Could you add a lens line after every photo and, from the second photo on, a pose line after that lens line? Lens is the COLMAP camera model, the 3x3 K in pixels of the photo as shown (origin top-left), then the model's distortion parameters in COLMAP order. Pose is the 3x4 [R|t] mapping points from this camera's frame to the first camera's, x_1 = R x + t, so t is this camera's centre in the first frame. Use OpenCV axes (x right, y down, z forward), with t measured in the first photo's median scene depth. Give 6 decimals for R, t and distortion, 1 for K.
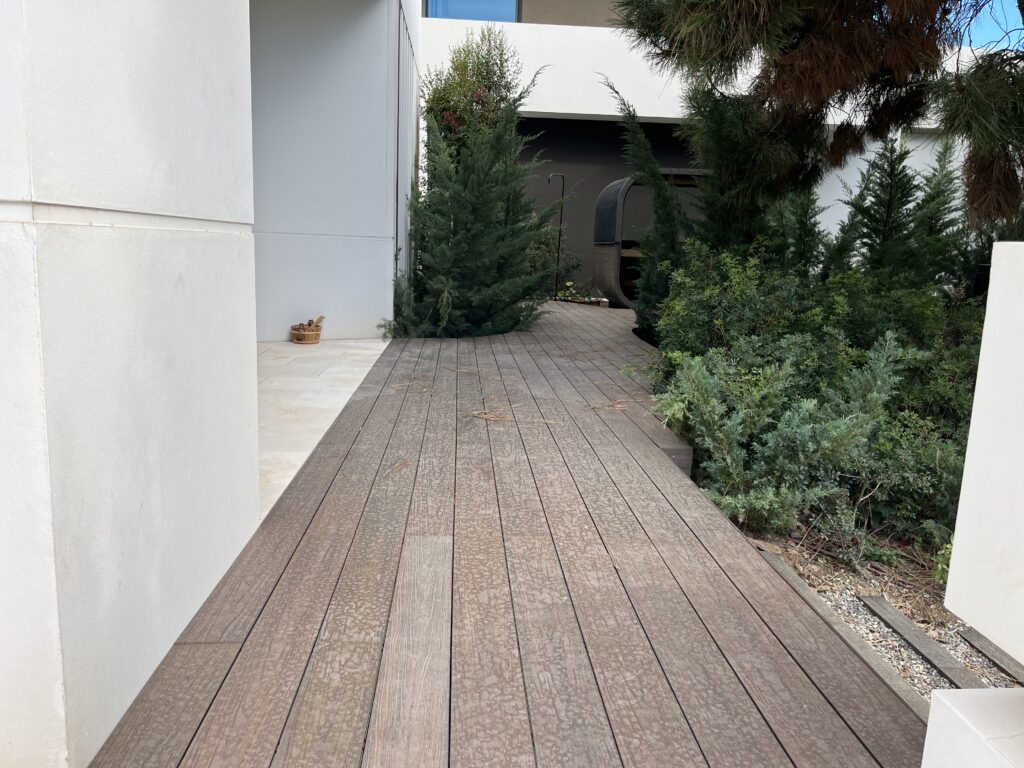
lens RADIAL K [[780.9, 0, 511.7], [0, 780.9, 384.0], [0, 0, 1]] dist [0.005474, -0.006559]
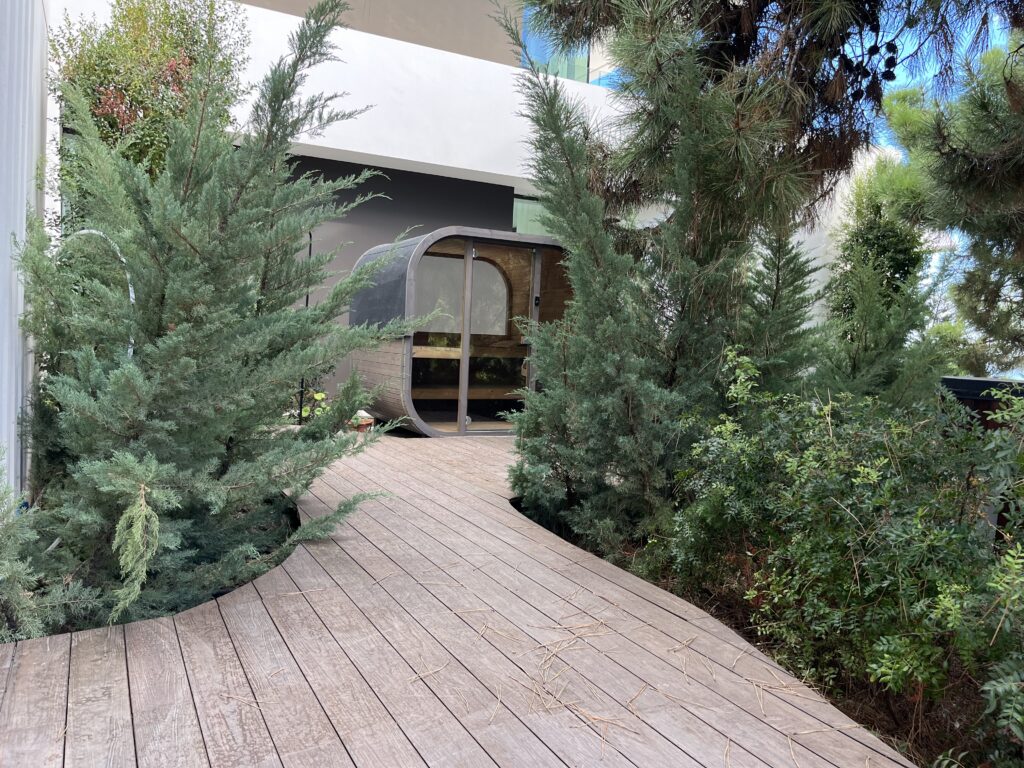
lens RADIAL K [[780.9, 0, 510.5], [0, 780.9, 383.4], [0, 0, 1]] dist [0.005474, -0.006559]
pose [[0.912434, -0.018859, 0.408789, -0.064413], [0.058694, 0.994640, -0.085122, -0.111409], [-0.404992, 0.101662, 0.908651, 0.525616]]
